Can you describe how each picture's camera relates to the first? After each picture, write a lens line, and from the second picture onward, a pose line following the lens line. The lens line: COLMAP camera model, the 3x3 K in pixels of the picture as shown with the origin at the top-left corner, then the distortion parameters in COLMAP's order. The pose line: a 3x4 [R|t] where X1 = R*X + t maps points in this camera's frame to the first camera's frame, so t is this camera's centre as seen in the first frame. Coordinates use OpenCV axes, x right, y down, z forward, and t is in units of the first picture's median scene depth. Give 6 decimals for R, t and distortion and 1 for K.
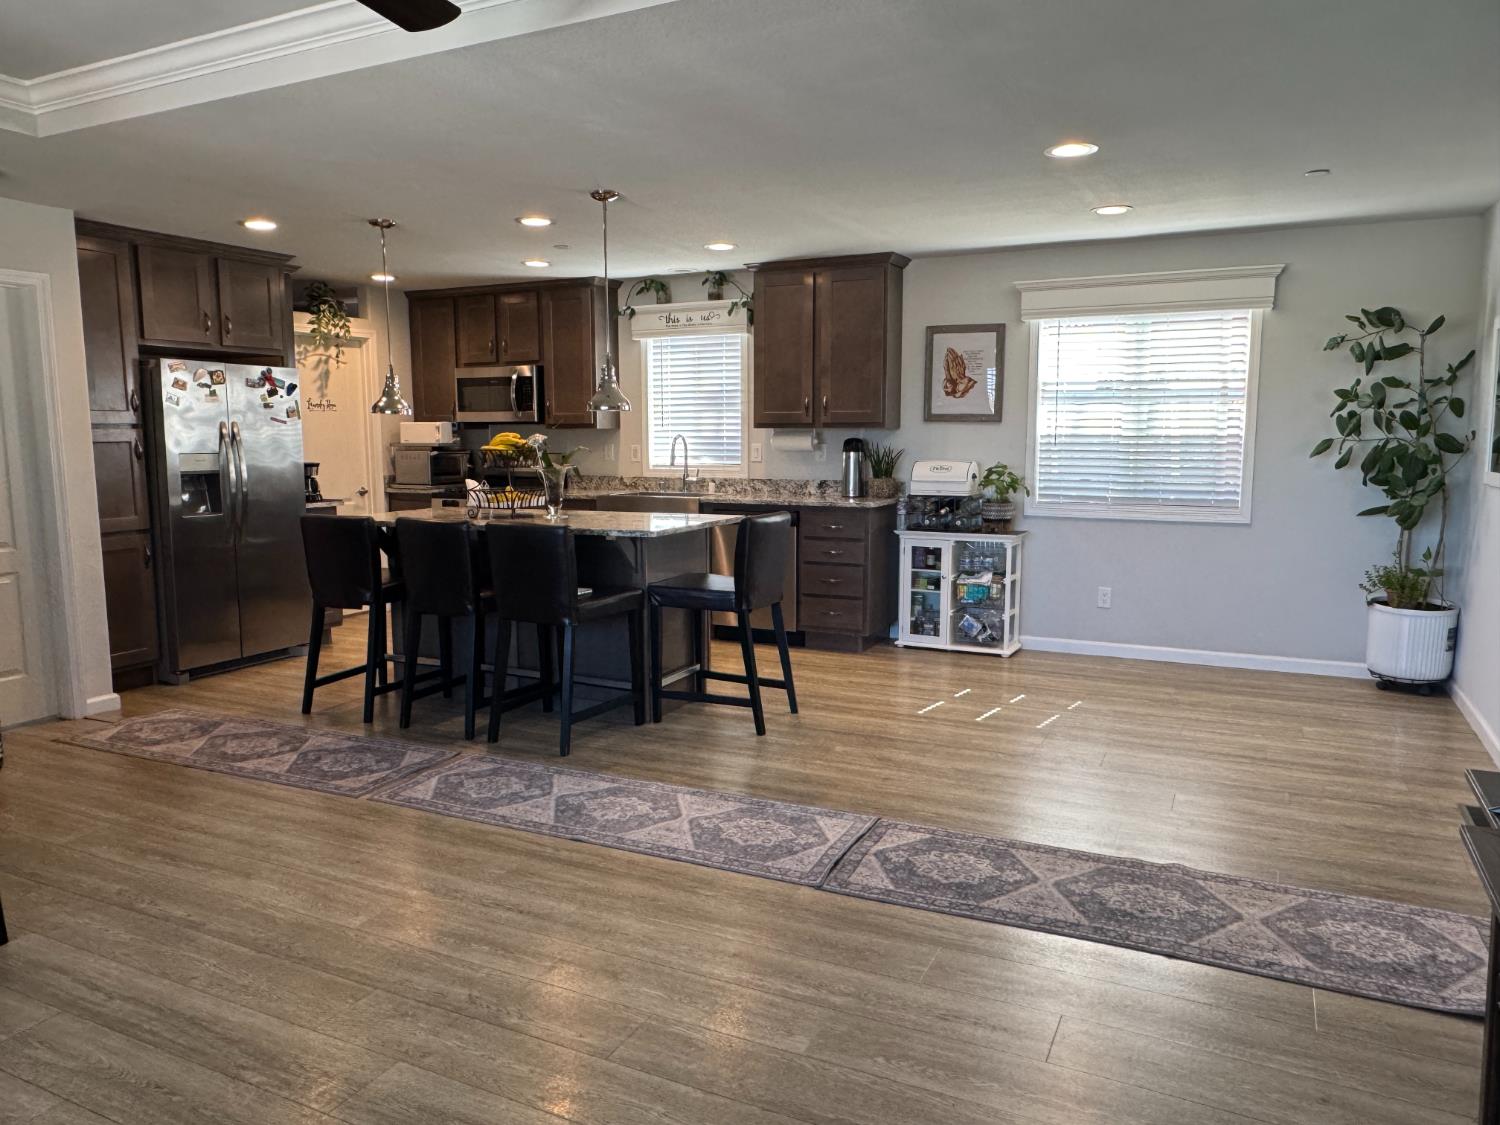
lens RADIAL K [[1058.2, 0, 750.0], [0, 1058.2, 562.5], [0, 0, 1]] dist [-0.018897, 0.005919]
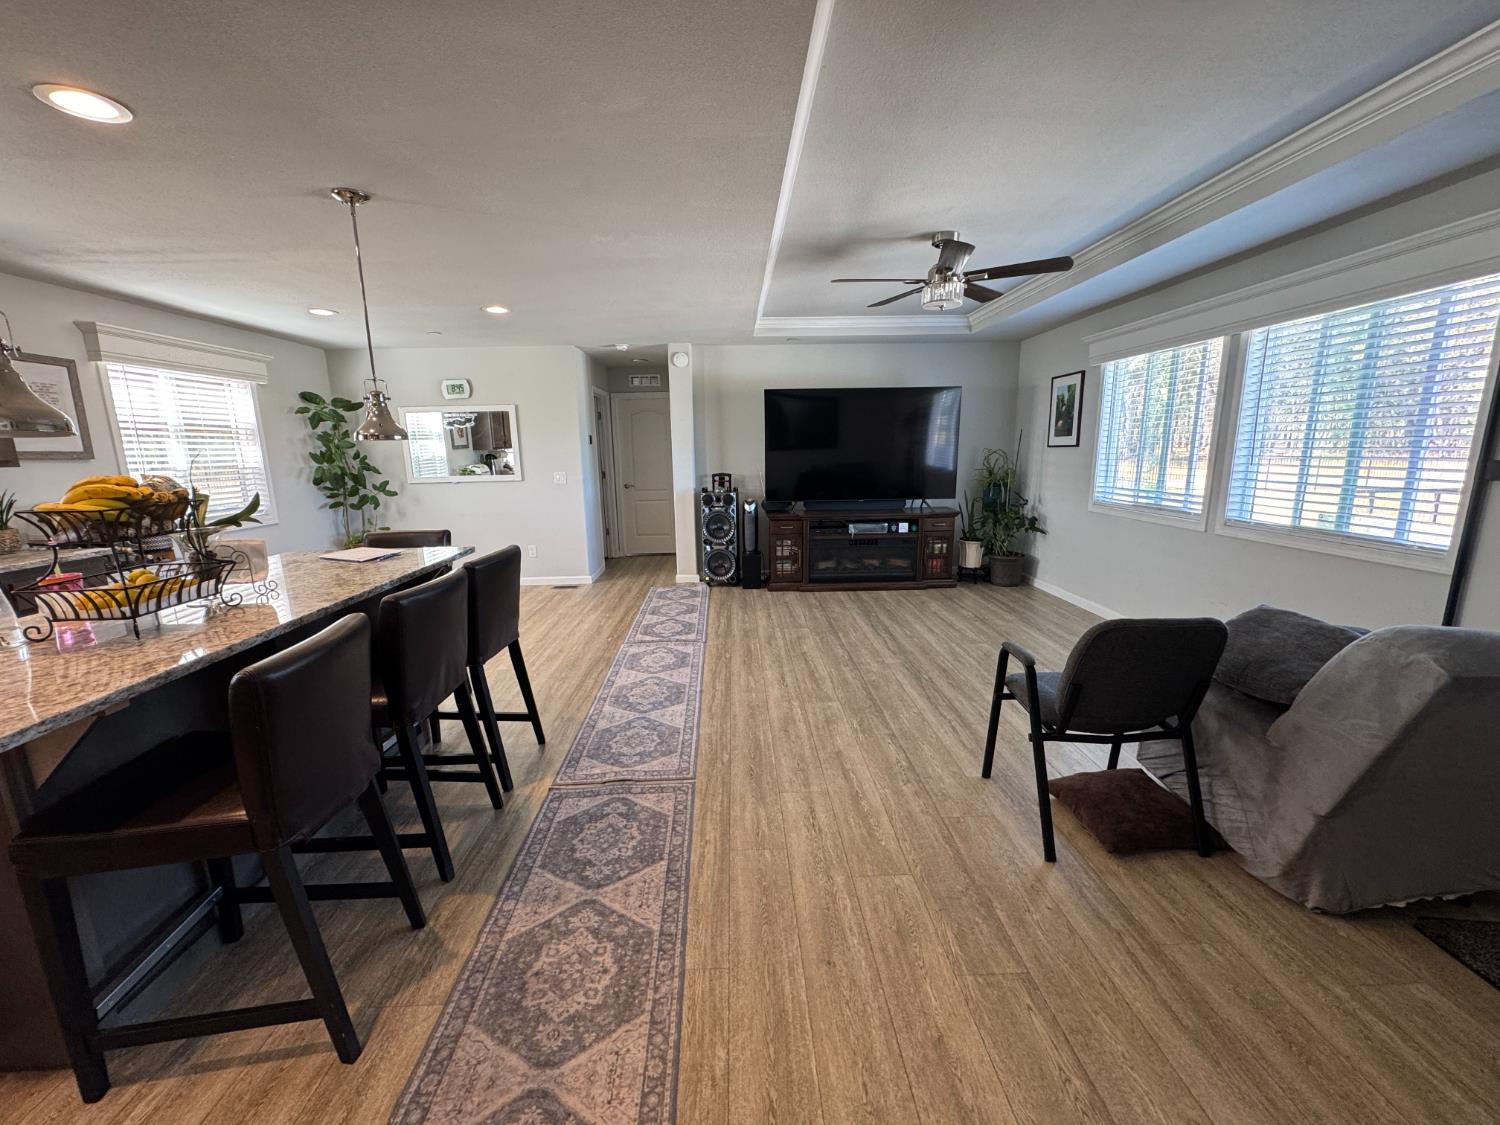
lens RADIAL K [[597.8, 0, 750.0], [0, 597.8, 562.5], [0, 0, 1]] dist [-0.000969, 0.000066]
pose [[-0.470787, -0.154248, 0.868658, -0.613408], [0.132646, 0.961030, 0.242540, -0.101046], [-0.872218, 0.229409, -0.431980, 0.779301]]
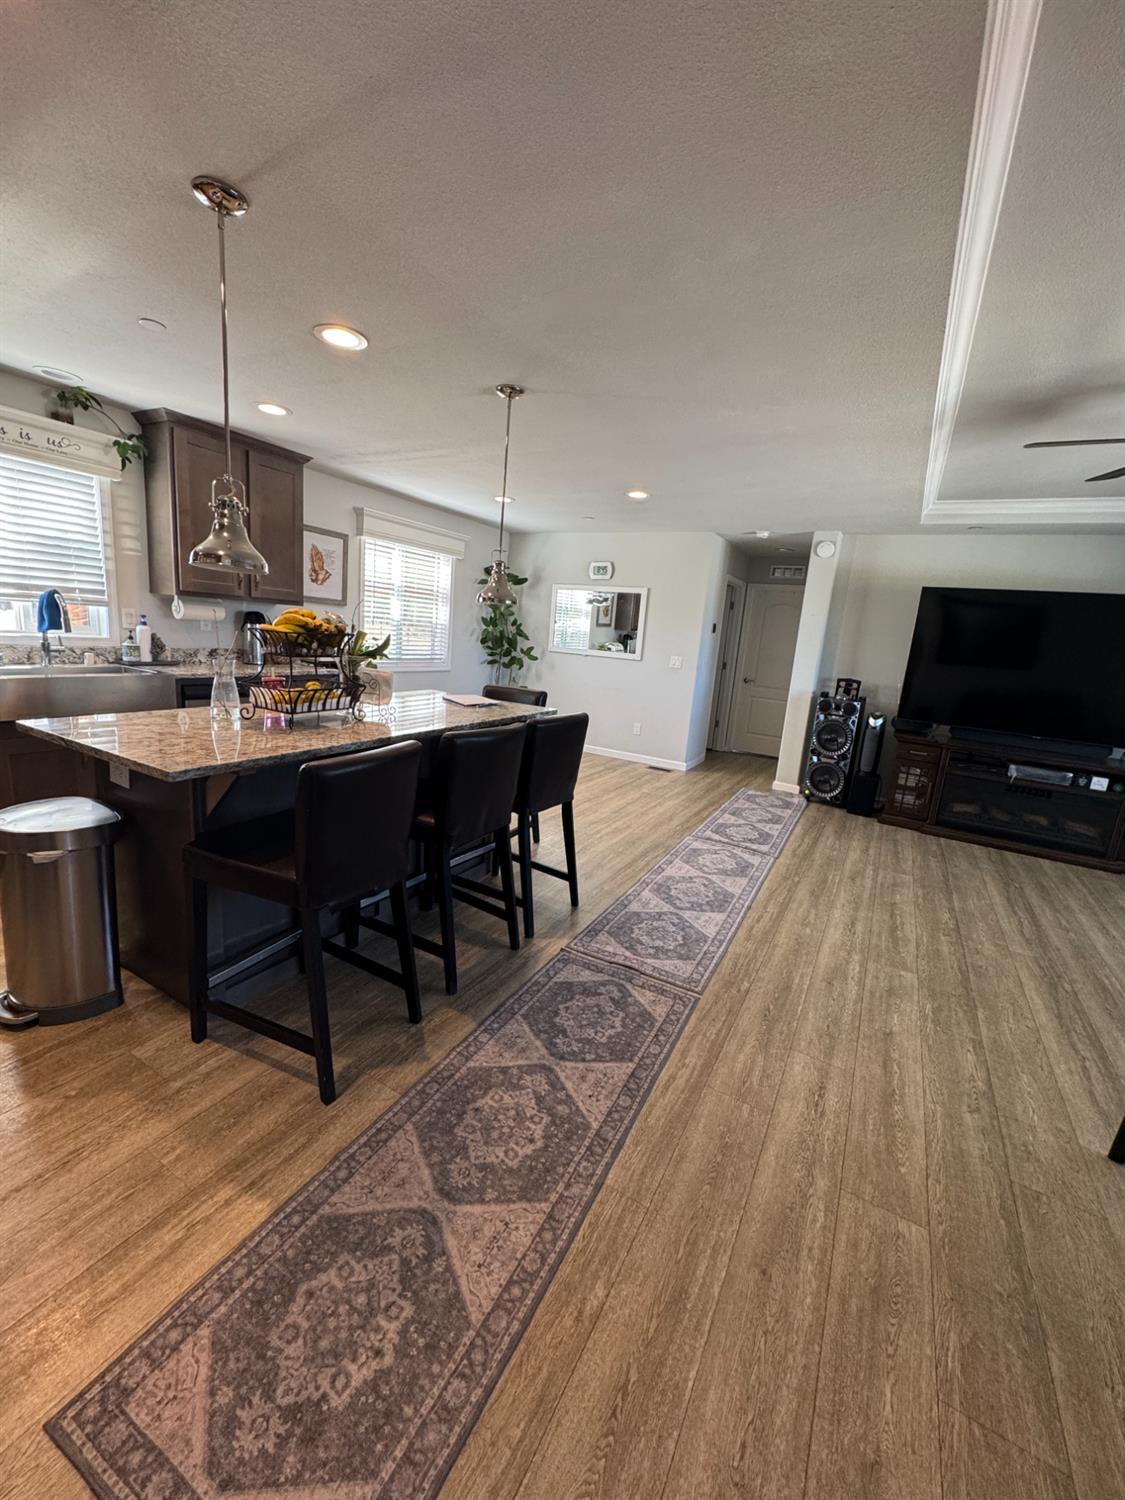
lens RADIAL K [[597.8, 0, 562.5], [0, 597.8, 750.0], [0, 0, 1]] dist [-0.000969, 0.000066]
pose [[0.052789, -0.188815, 0.980593, -0.605344], [0.043424, 0.981467, 0.186646, -0.087856], [-0.997661, 0.032728, 0.060010, 0.725663]]
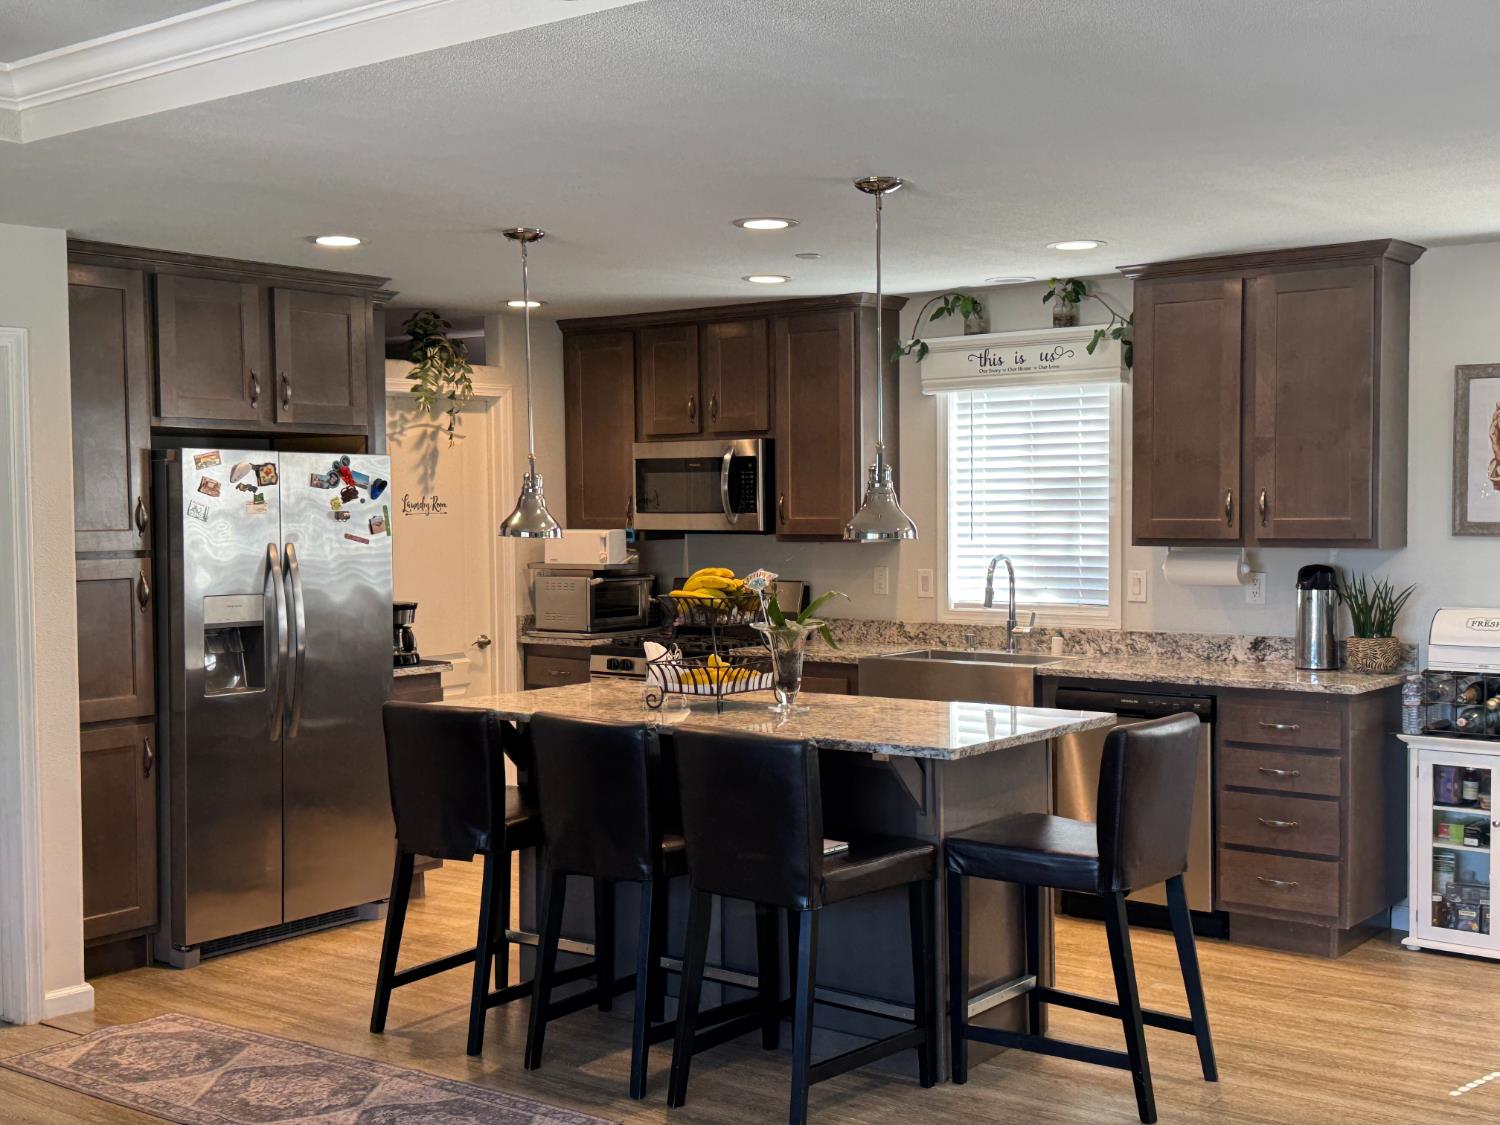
lens RADIAL K [[1789.4, 0, 750.0], [0, 1789.4, 562.5], [0, 0, 1]] dist [0.199896, -0.514492]
pose [[0.978963, 0.002288, -0.204027, 0.000251], [-0.020439, 0.996007, -0.086905, -0.033274], [0.203013, 0.089247, 0.975100, 0.003610]]
